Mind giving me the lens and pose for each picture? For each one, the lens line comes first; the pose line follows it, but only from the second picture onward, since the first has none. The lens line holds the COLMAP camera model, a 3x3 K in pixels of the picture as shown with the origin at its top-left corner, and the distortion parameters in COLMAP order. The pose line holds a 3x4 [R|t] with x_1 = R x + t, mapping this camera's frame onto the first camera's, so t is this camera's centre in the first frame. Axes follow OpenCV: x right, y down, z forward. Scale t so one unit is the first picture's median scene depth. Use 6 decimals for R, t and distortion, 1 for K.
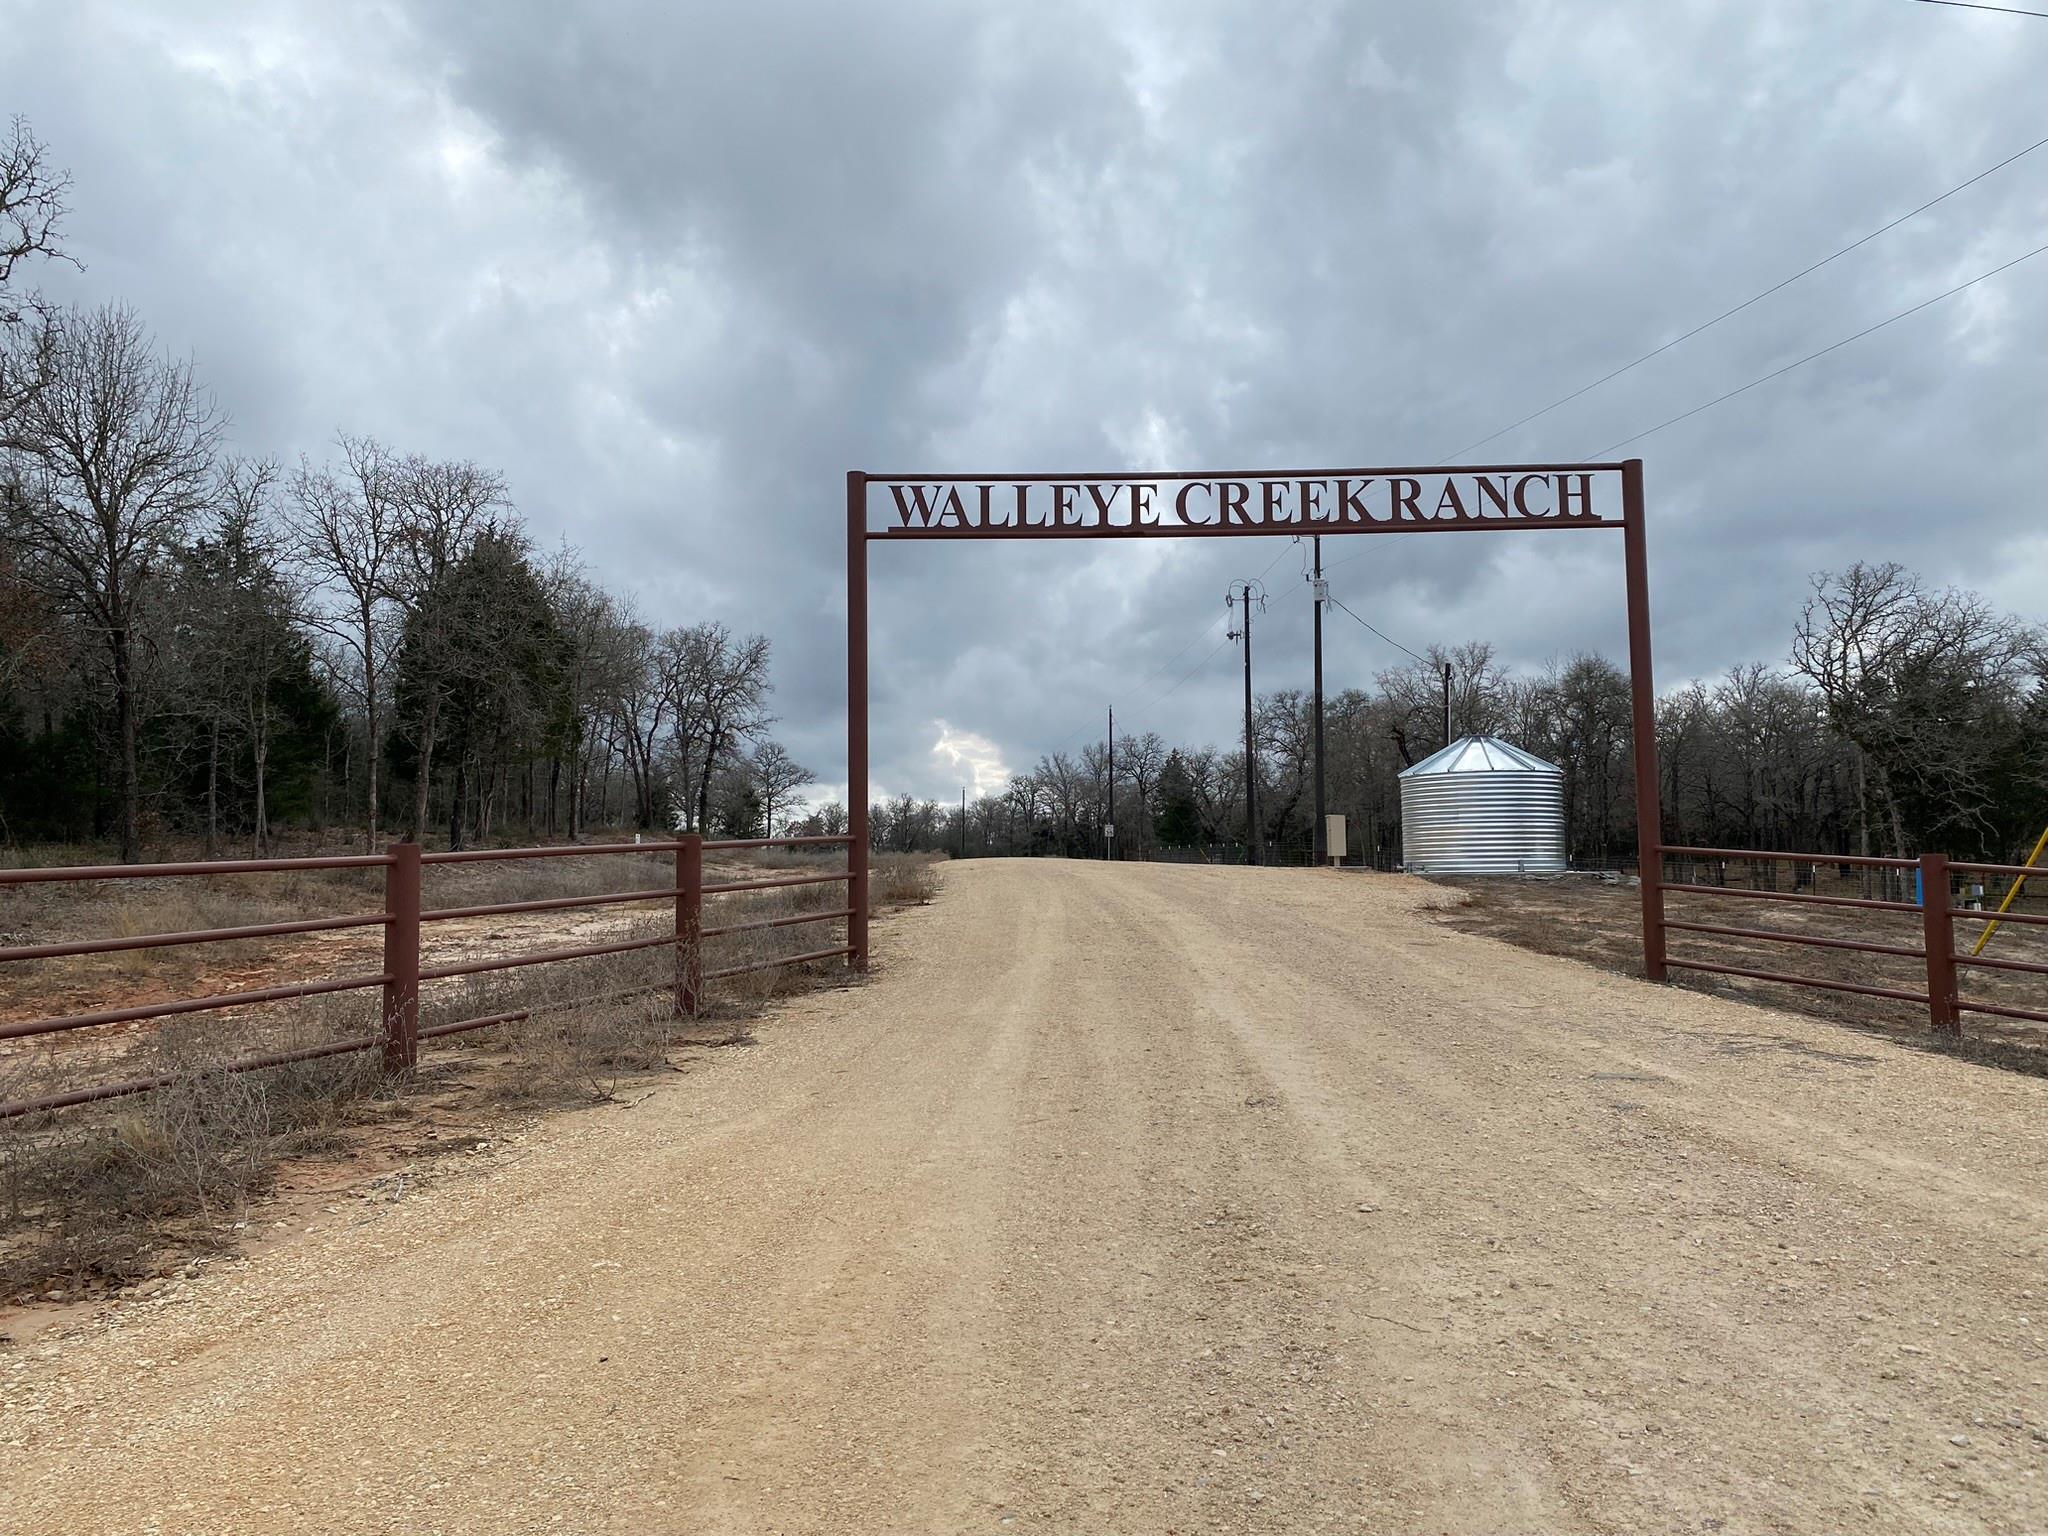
lens RADIAL K [[1564.8, 0, 1023.3], [0, 1564.8, 770.0], [0, 0, 1]] dist [-0.006800, -0.004905]
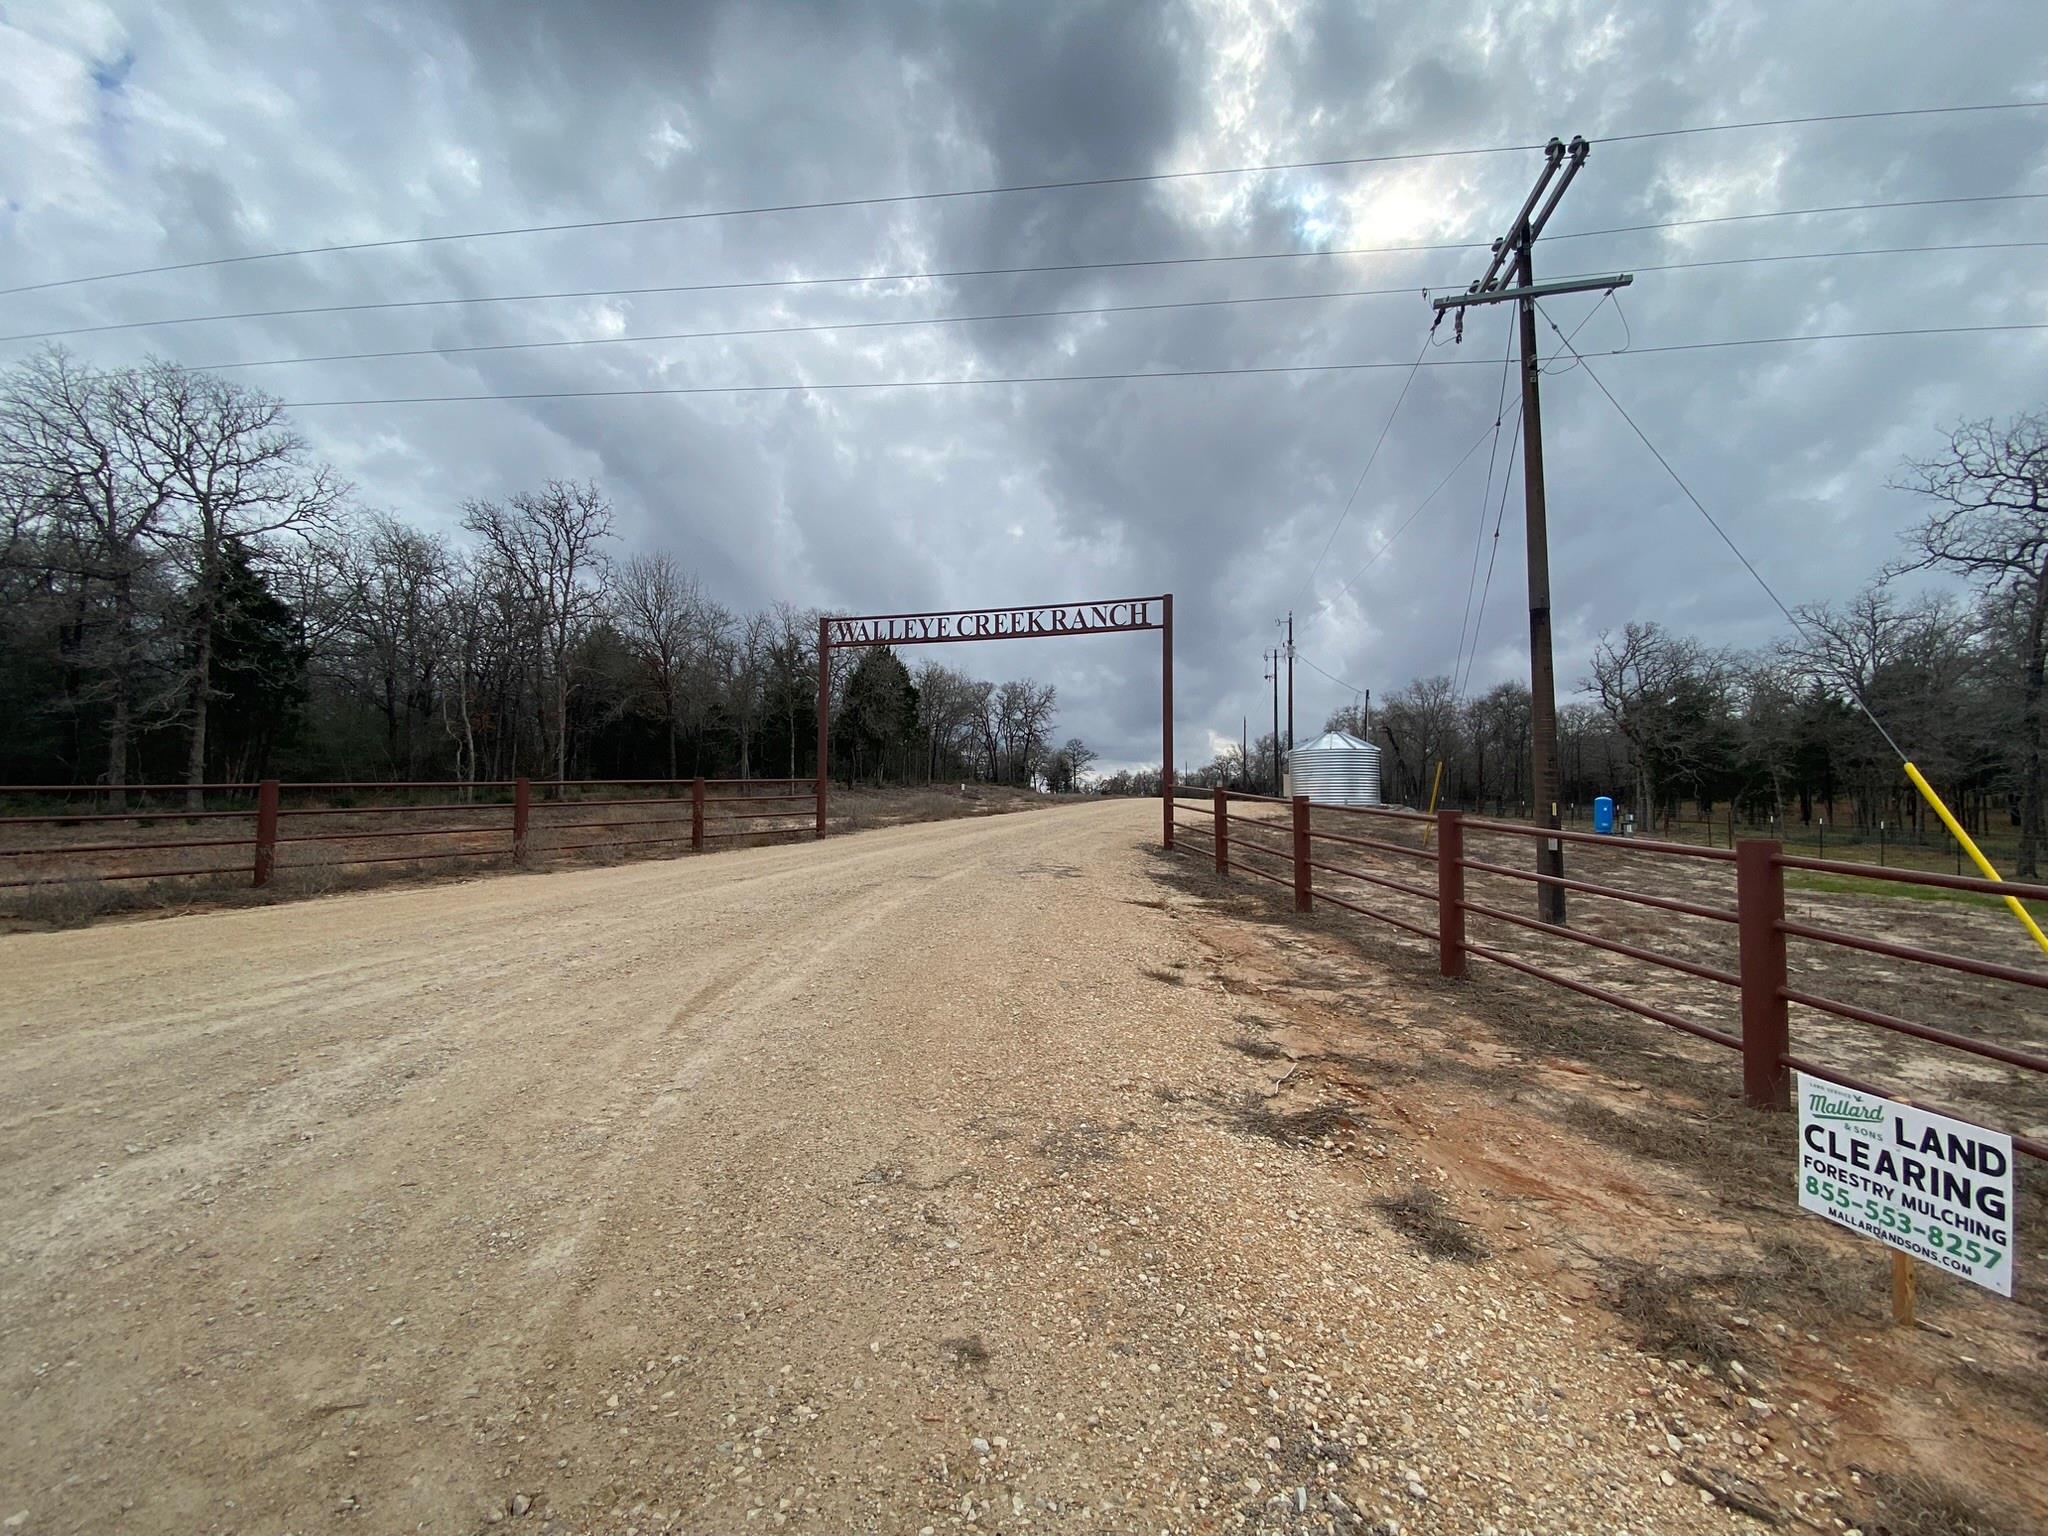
lens RADIAL K [[820.8, 0, 1030.0], [0, 820.8, 763.1], [0, 0, 1]] dist [0.026234, 0.000070]
pose [[0.975611, -0.007161, -0.219388, 0.437090], [0.010023, 0.999879, 0.011933, 0.000858], [0.219276, -0.013841, 0.975565, -0.054164]]
